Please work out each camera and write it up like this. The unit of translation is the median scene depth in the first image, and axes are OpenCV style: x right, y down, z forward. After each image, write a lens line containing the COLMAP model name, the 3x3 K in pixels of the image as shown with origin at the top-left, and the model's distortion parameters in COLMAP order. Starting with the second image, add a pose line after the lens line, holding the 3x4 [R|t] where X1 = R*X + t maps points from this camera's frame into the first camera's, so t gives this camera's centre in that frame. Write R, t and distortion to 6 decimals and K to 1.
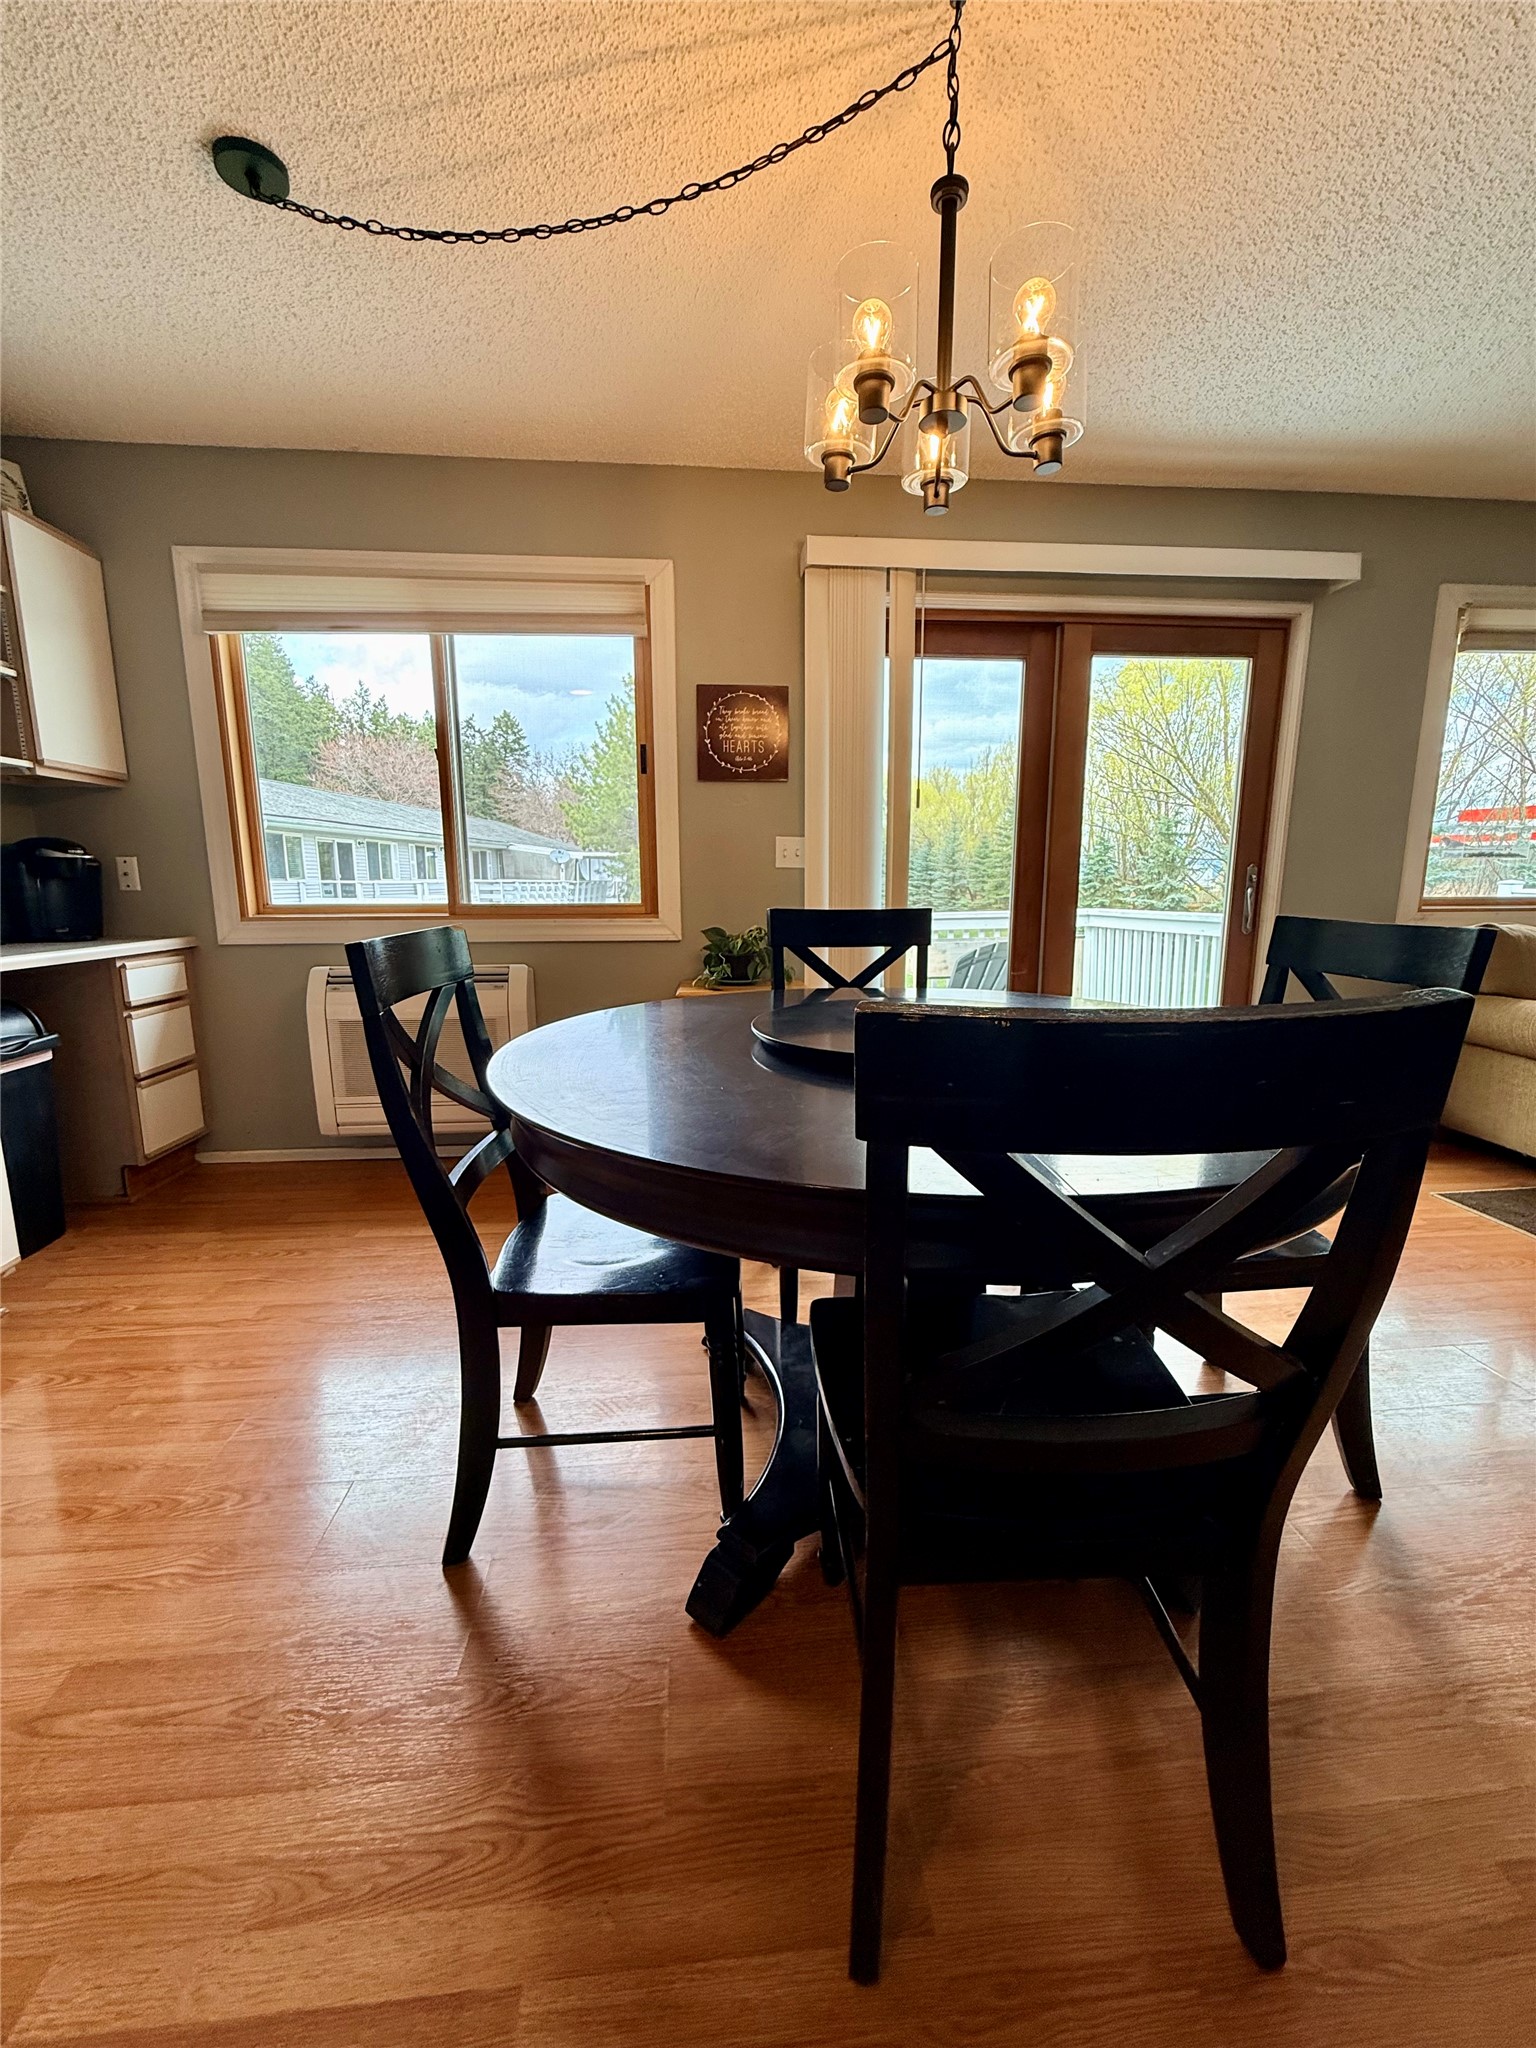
lens RADIAL K [[816.9, 0, 756.3], [0, 816.9, 1025.6], [0, 0, 1]] dist [0.001161, -0.000191]
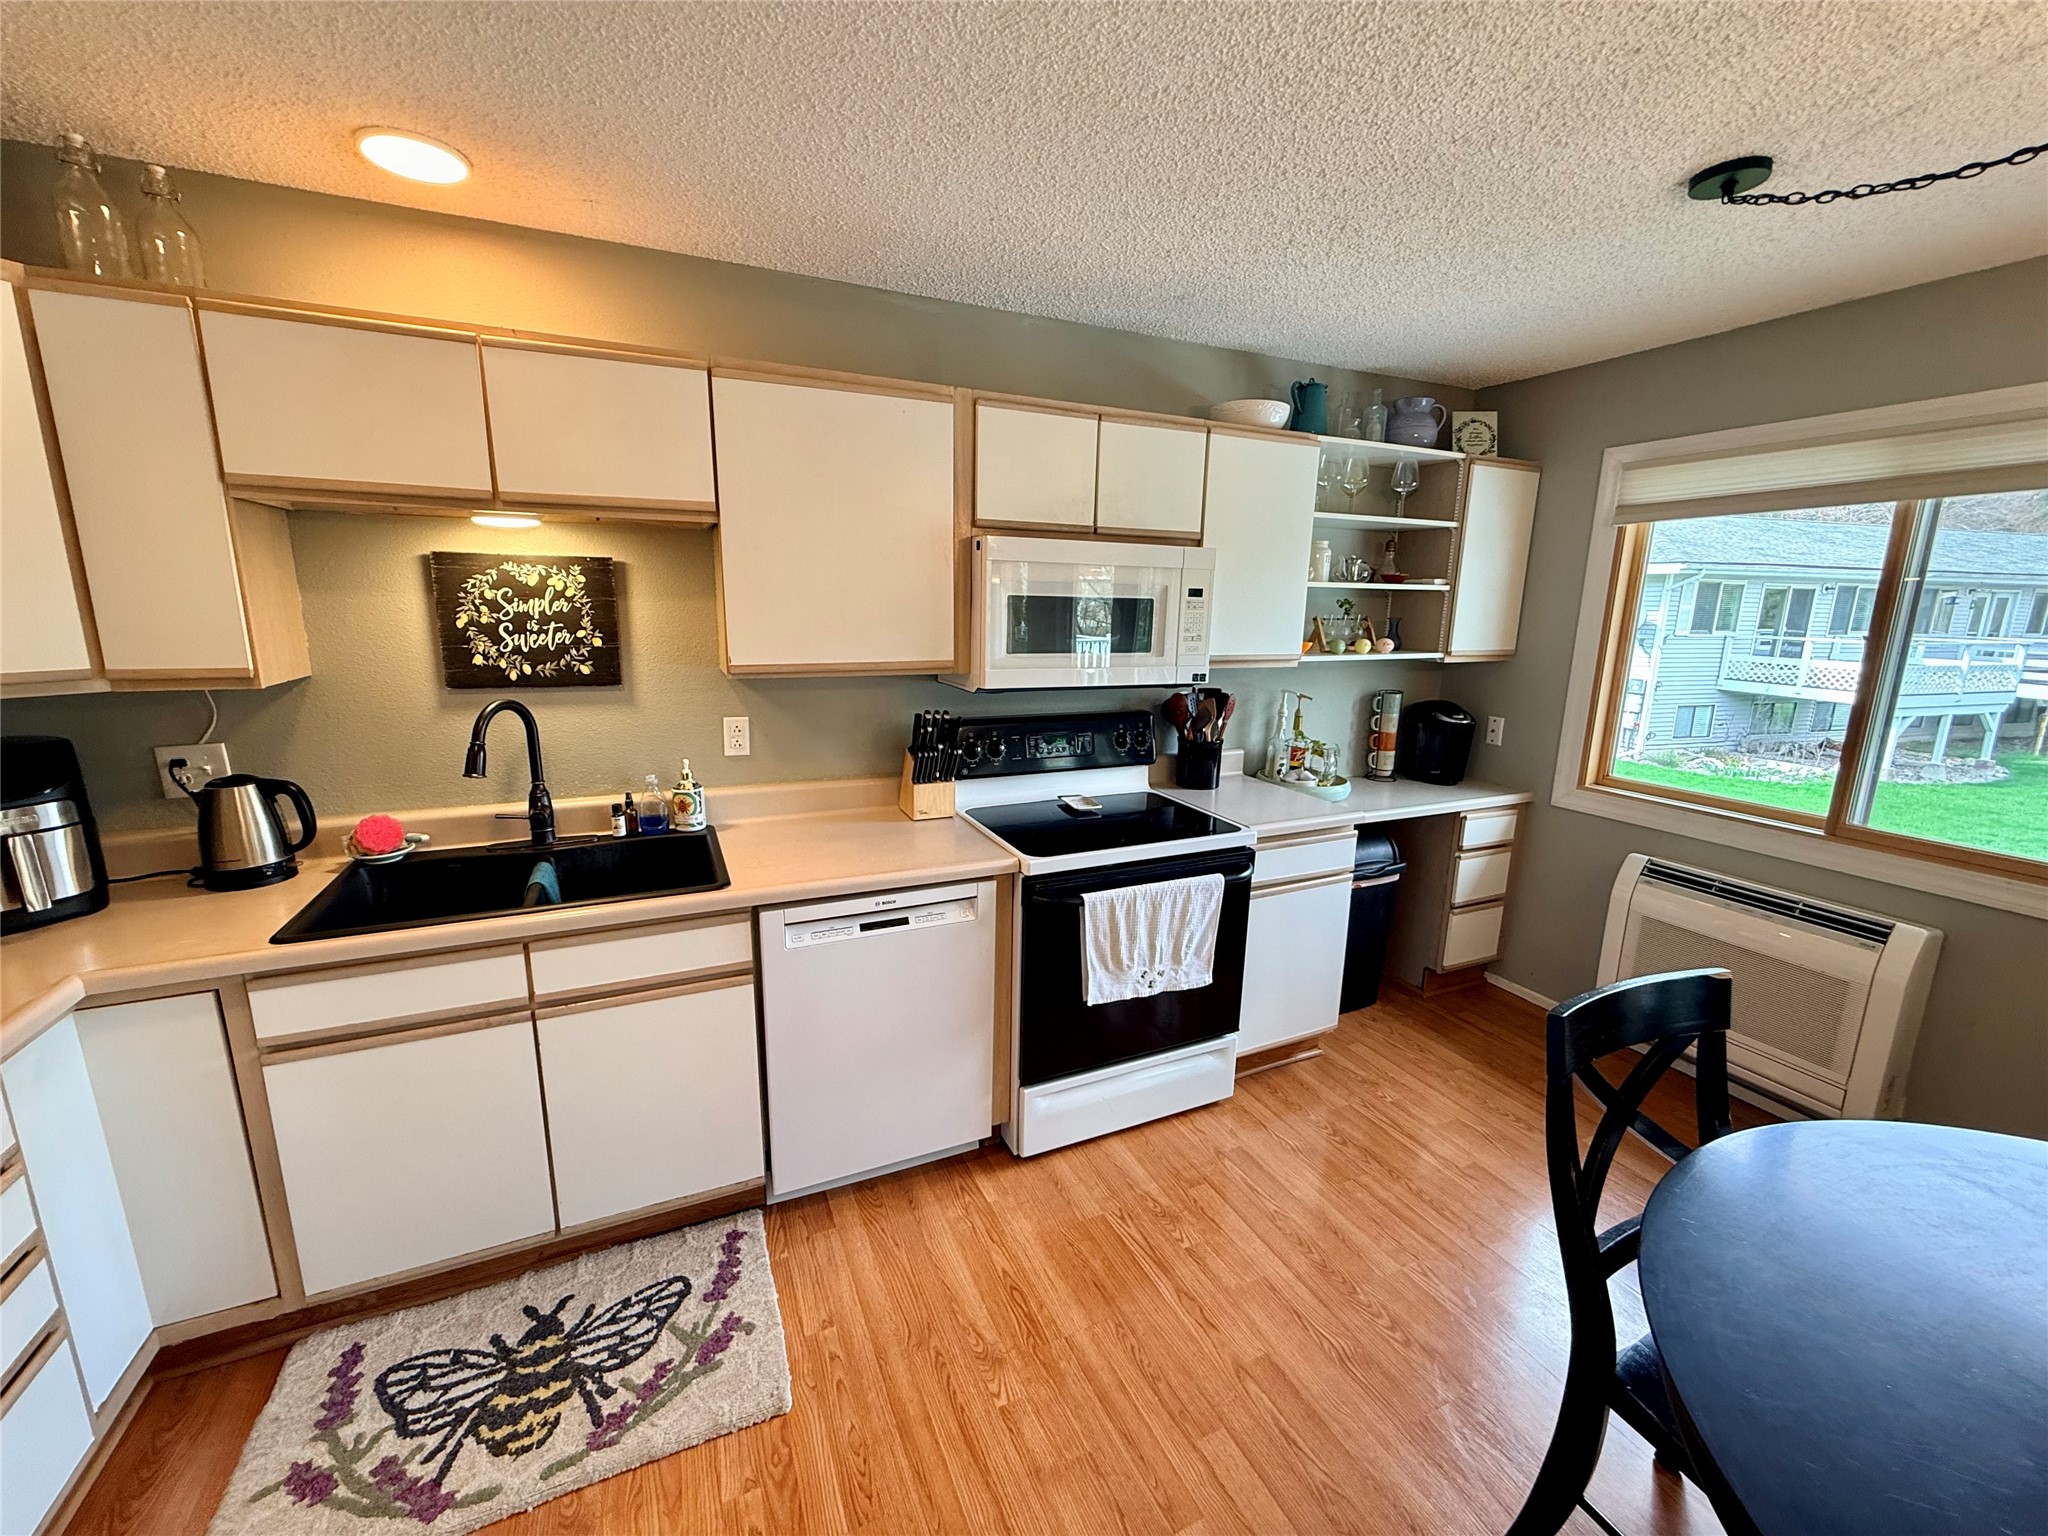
lens RADIAL K [[816.9, 0, 1026.2], [0, 816.9, 766.4], [0, 0, 1]] dist [0.001161, -0.000191]
pose [[0.348223, 0.198950, -0.916056, 0.092694], [-0.180954, 0.973105, 0.142553, -0.189773], [0.919780, 0.116124, 0.374859, -0.064076]]
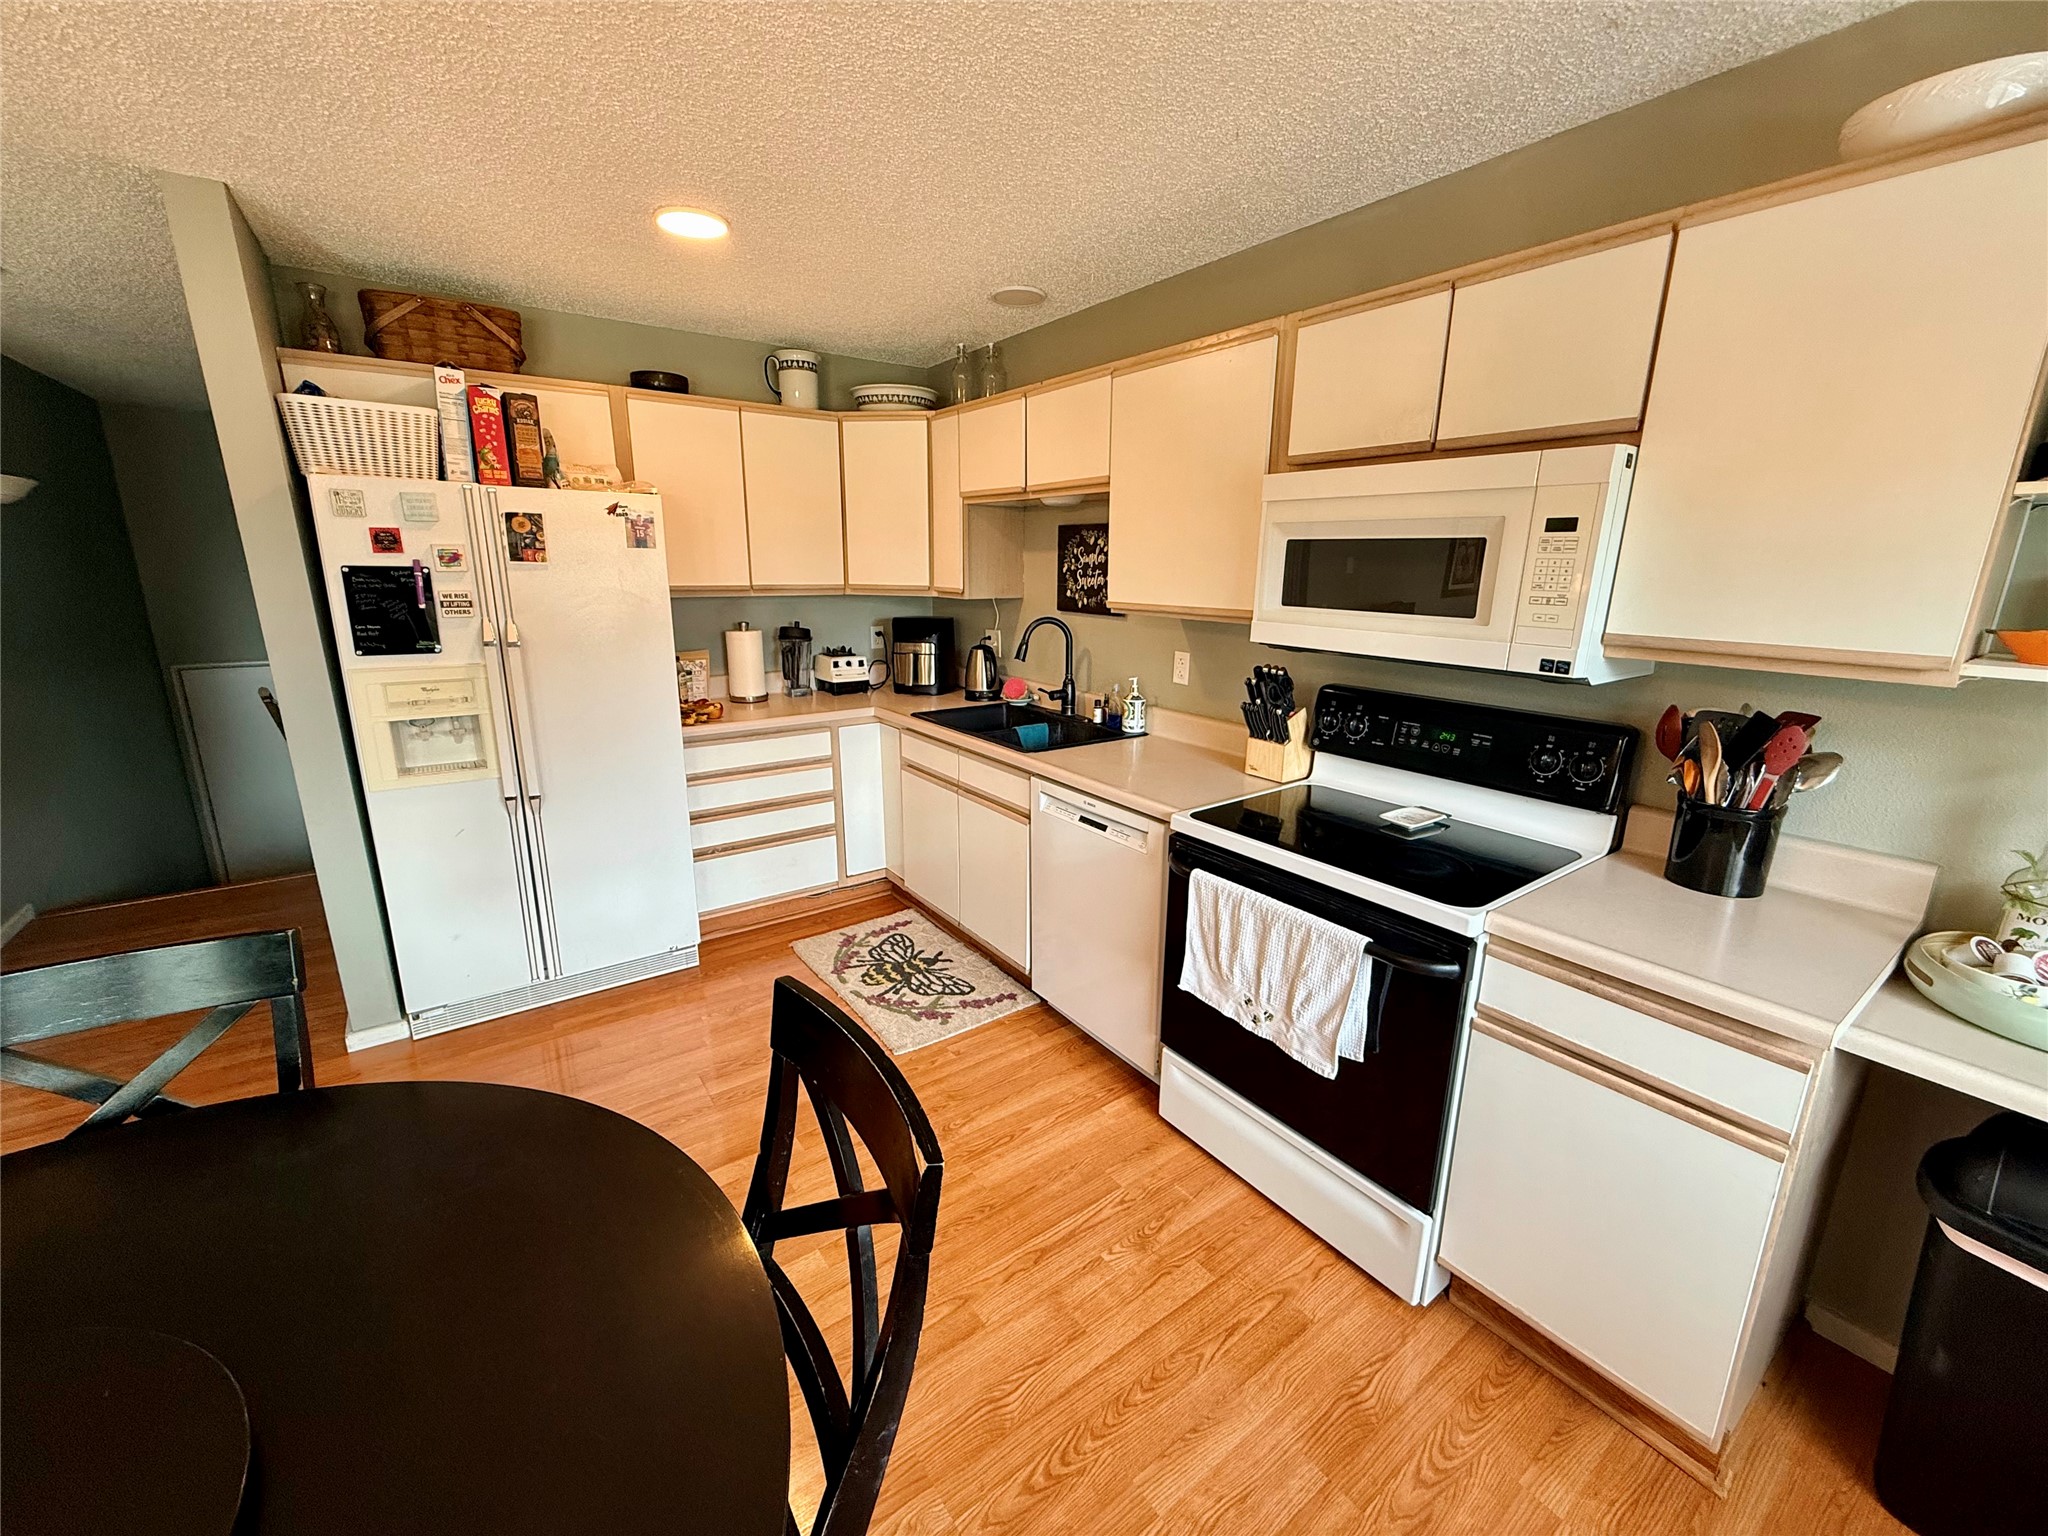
lens RADIAL K [[816.9, 0, 1021.6], [0, 816.9, 766.6], [0, 0, 1]] dist [0.001161, -0.000191]
pose [[-0.854533, 0.122109, -0.504840, -0.101733], [-0.097880, 0.916698, 0.387407, -0.311162], [0.510092, 0.380466, -0.771396, 0.732022]]
